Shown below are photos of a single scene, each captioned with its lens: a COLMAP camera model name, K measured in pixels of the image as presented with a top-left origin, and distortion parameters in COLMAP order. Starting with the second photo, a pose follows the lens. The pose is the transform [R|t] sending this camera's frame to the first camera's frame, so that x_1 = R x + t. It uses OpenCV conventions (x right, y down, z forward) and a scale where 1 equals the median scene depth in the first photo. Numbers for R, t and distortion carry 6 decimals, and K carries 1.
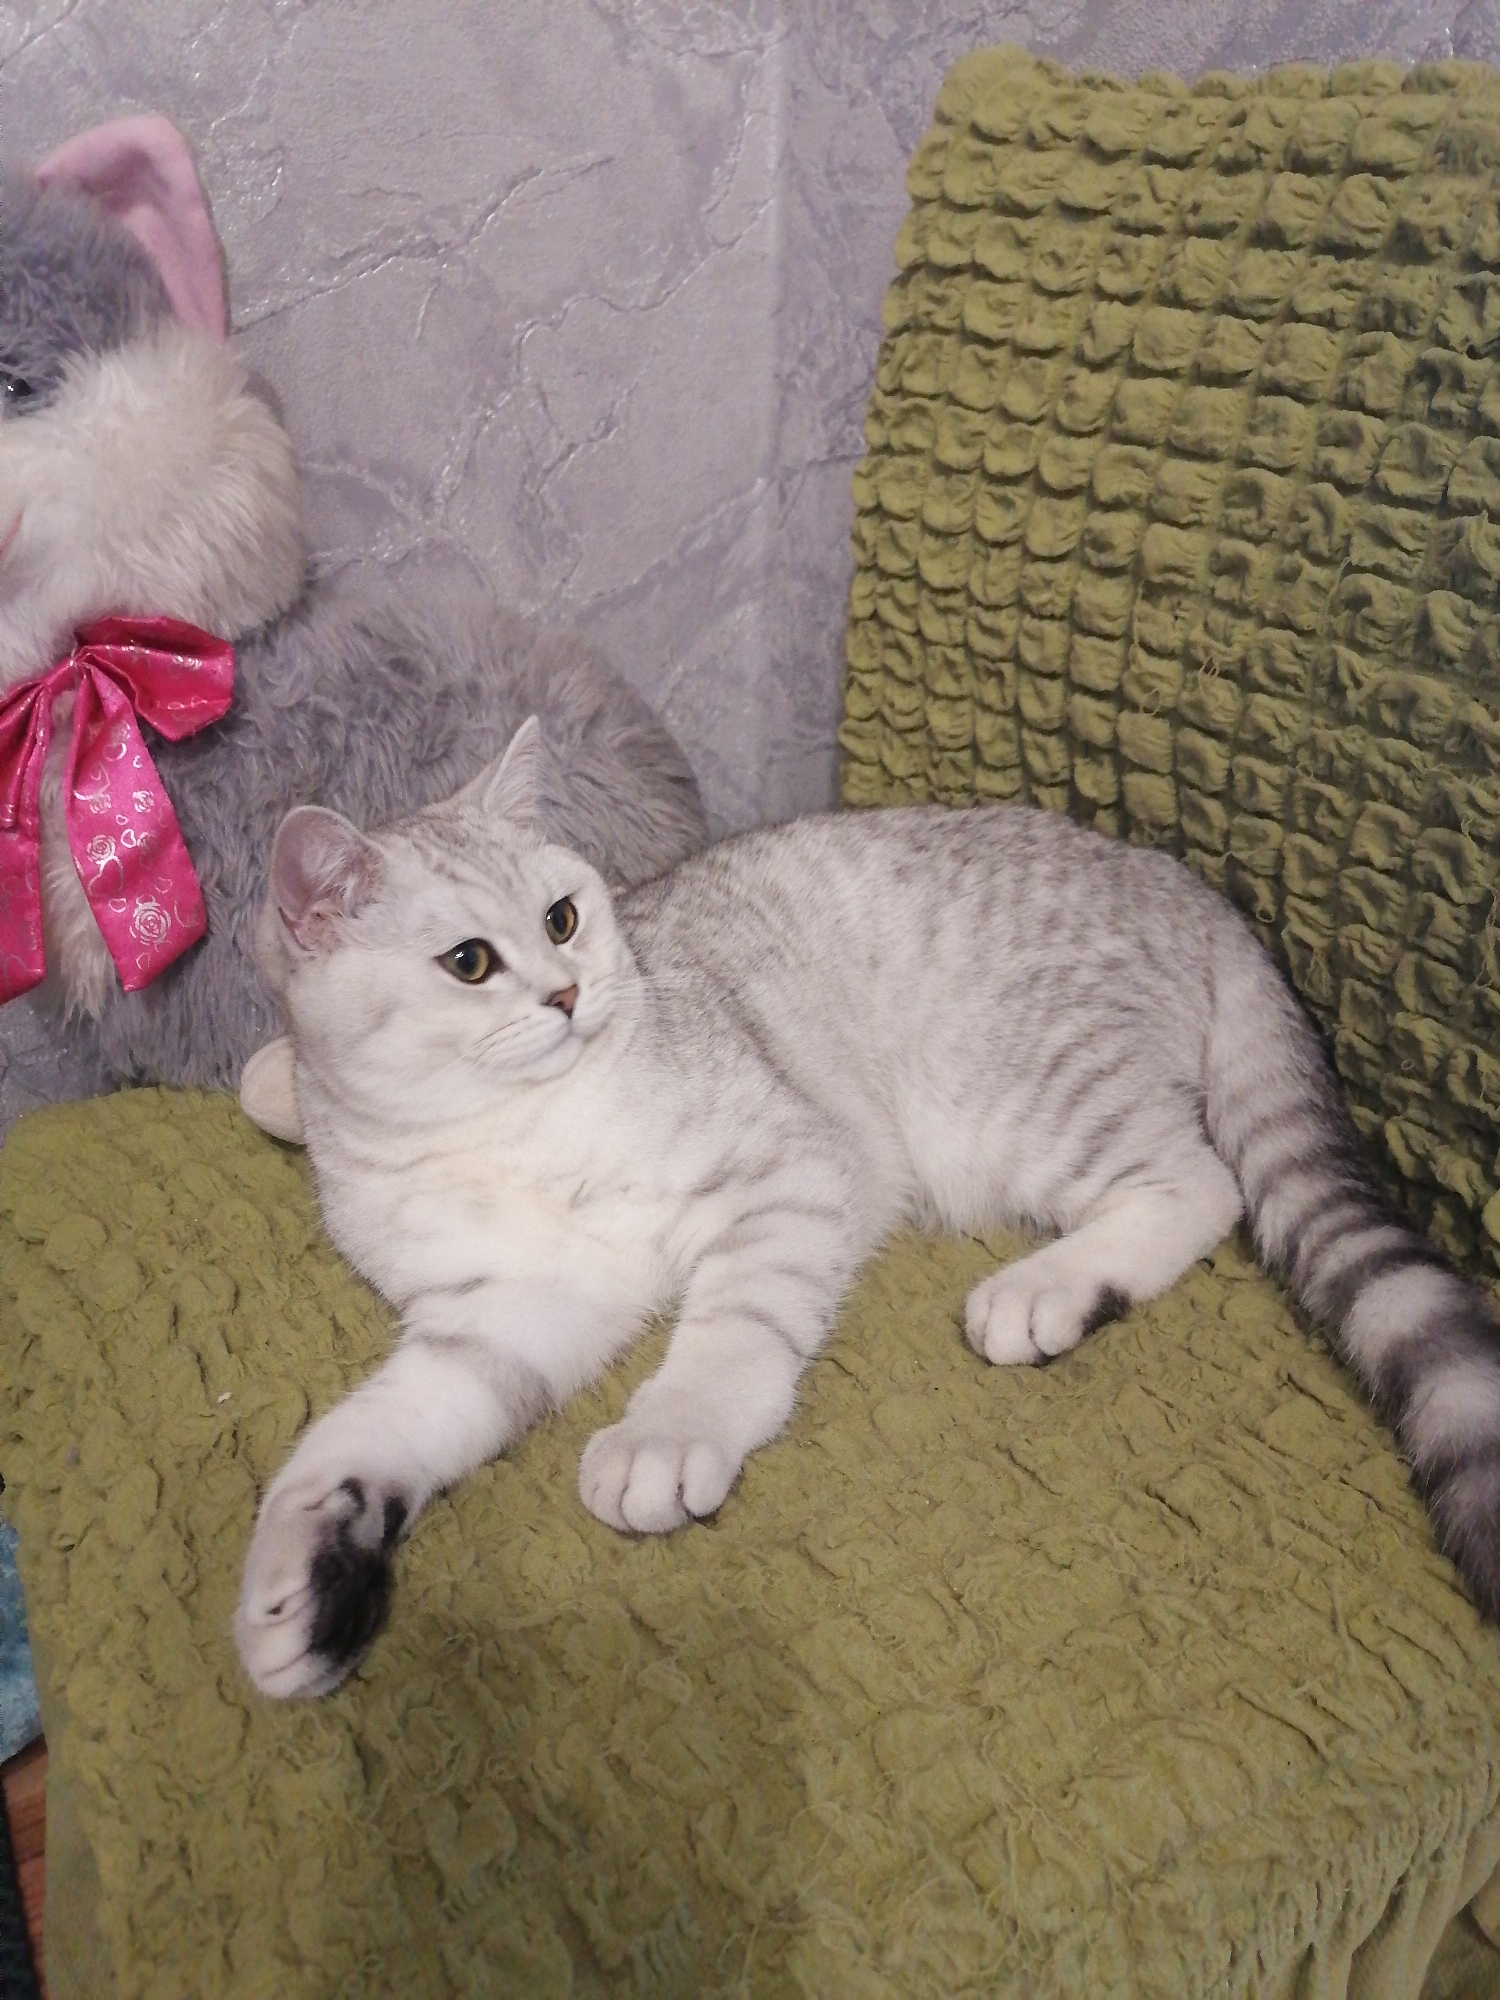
lens RADIAL K [[1551.1, 0, 766.9], [0, 1551.1, 995.9], [0, 0, 1]] dist [0.034364, -0.015980]
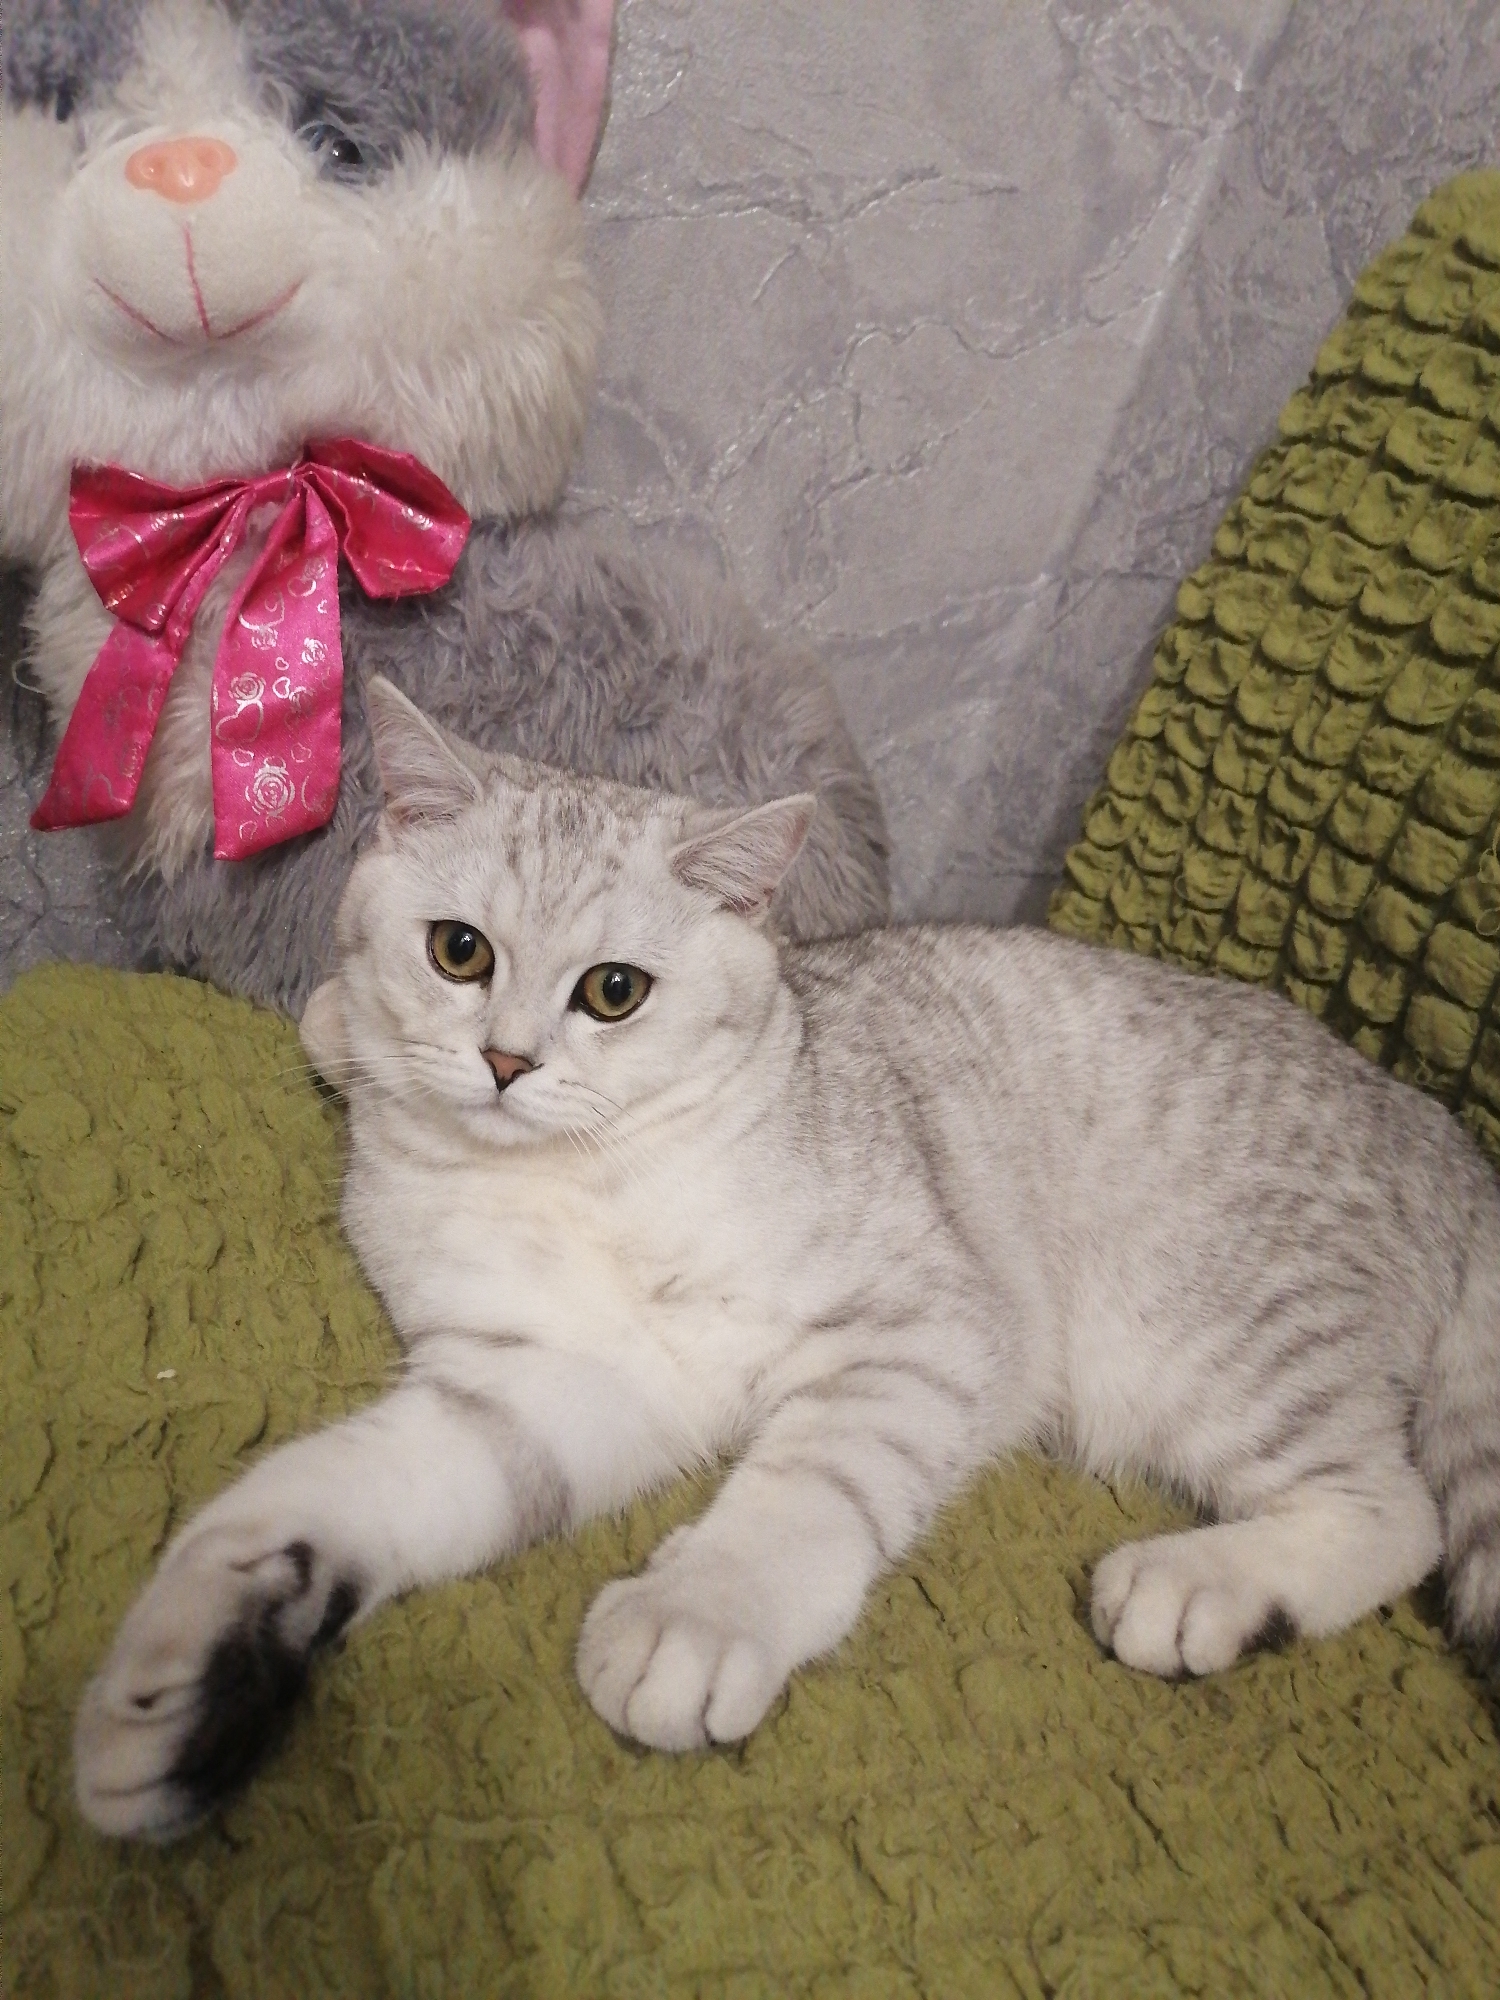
lens RADIAL K [[1551.1, 0, 767.8], [0, 1551.1, 996.1], [0, 0, 1]] dist [0.034364, -0.015980]
pose [[0.948011, 0.317322, -0.024114, -0.088874], [-0.318221, 0.944478, -0.081838, 0.041161], [-0.003194, 0.085257, 0.996354, 0.179216]]
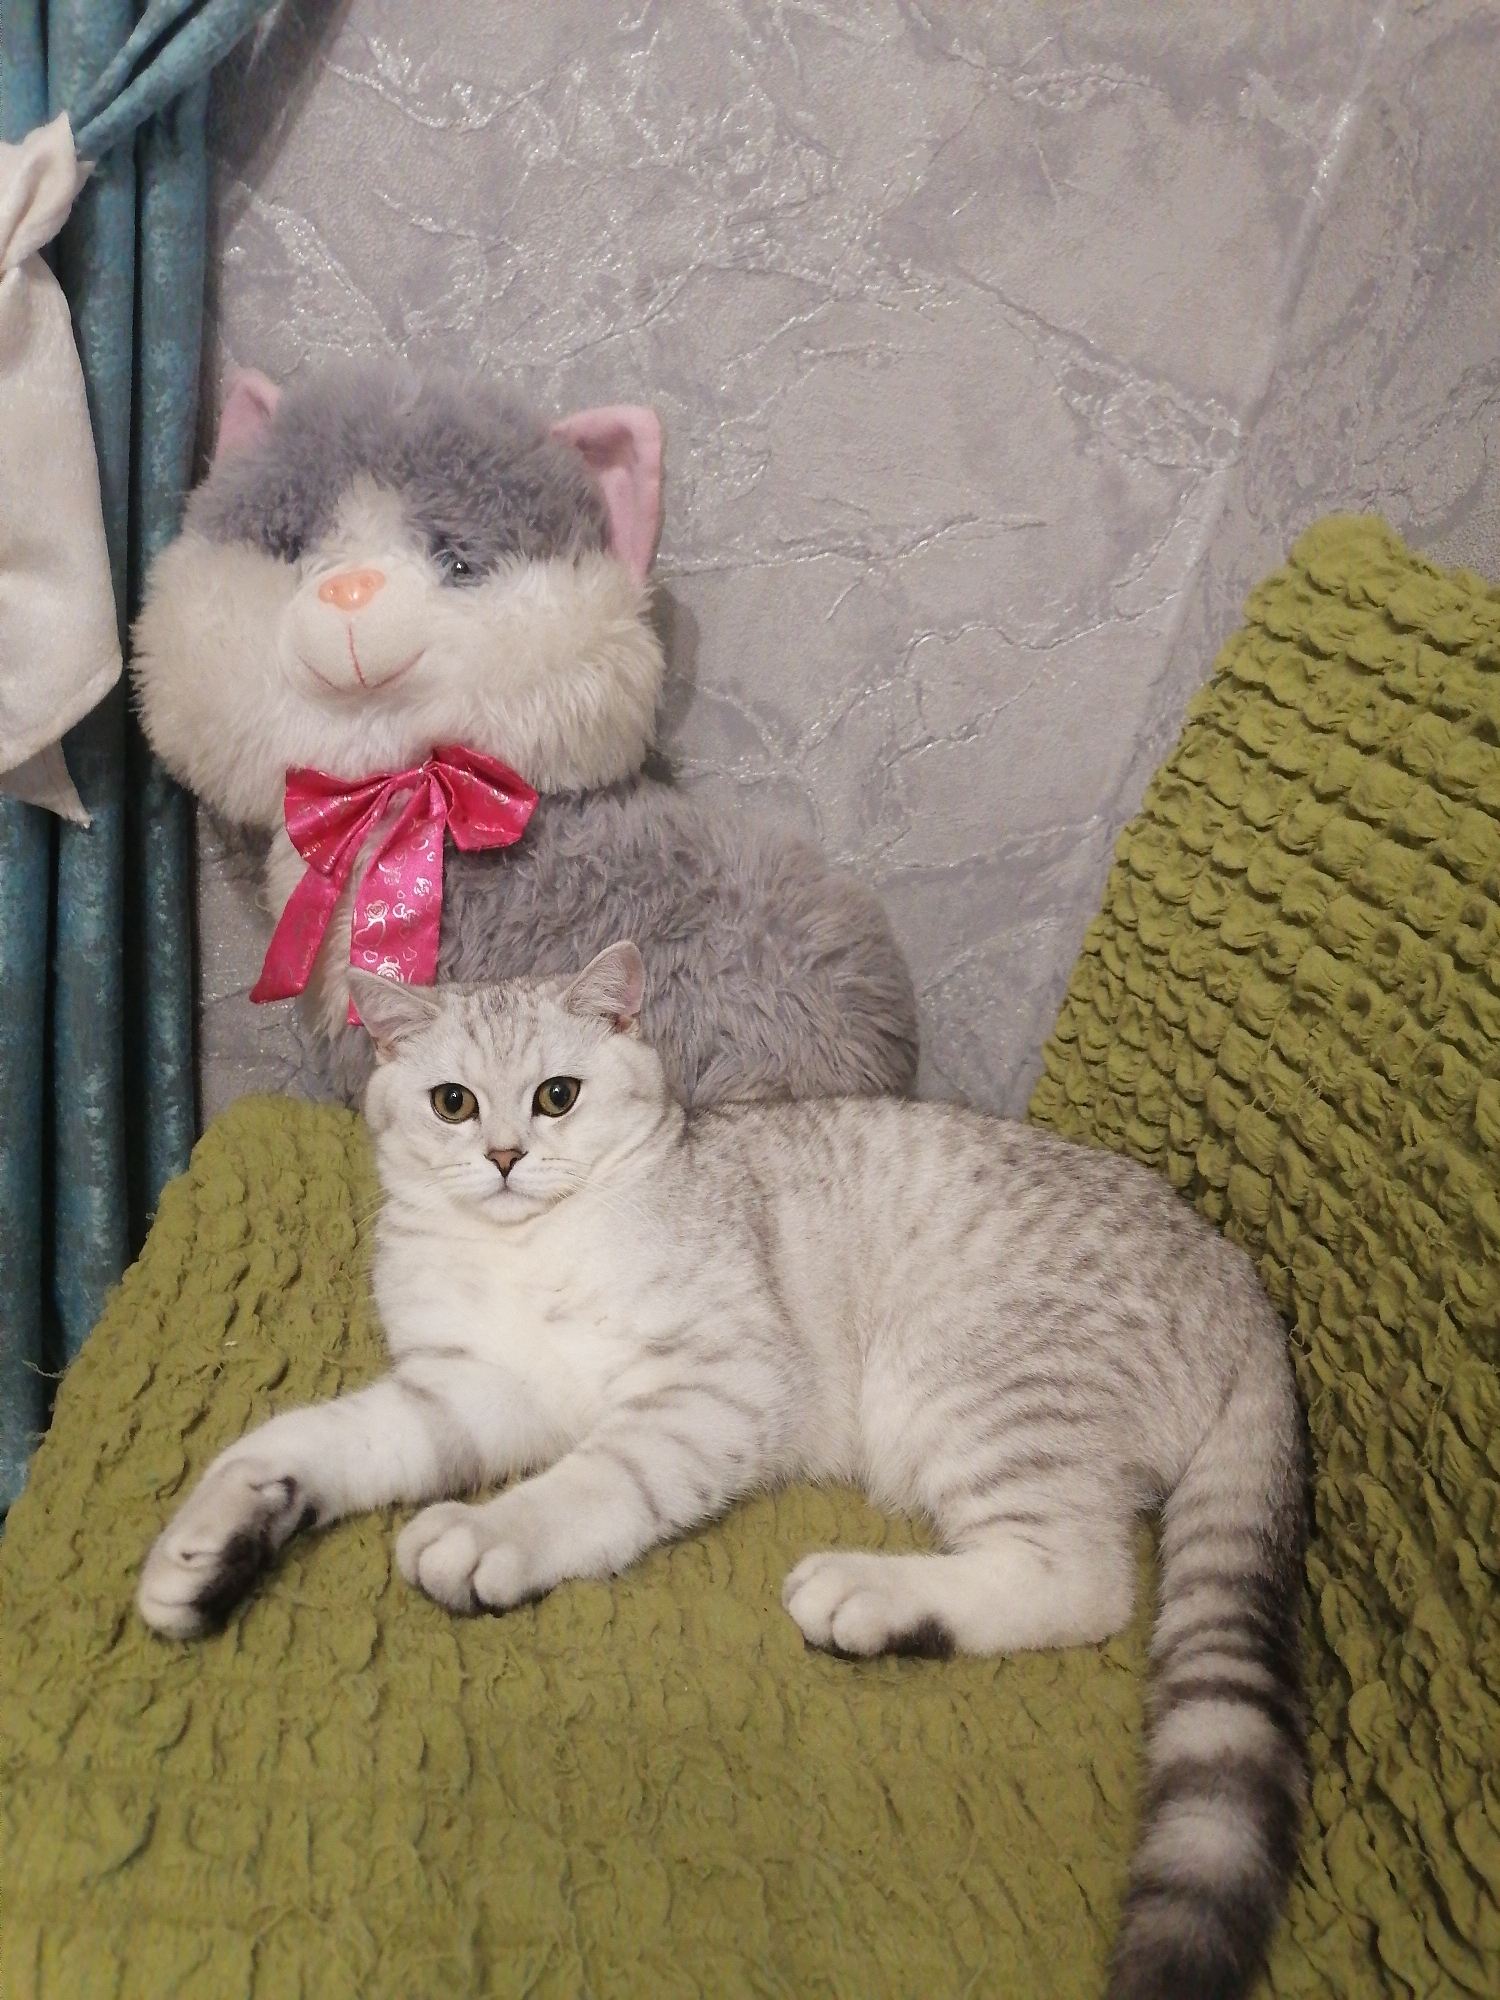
lens RADIAL K [[1551.1, 0, 759.9], [0, 1551.1, 995.6], [0, 0, 1]] dist [0.034364, -0.015980]
pose [[0.892458, 0.333207, -0.304126, 0.244715], [-0.381134, 0.917573, -0.113125, -0.008252], [0.241363, 0.216872, 0.945891, -0.084469]]
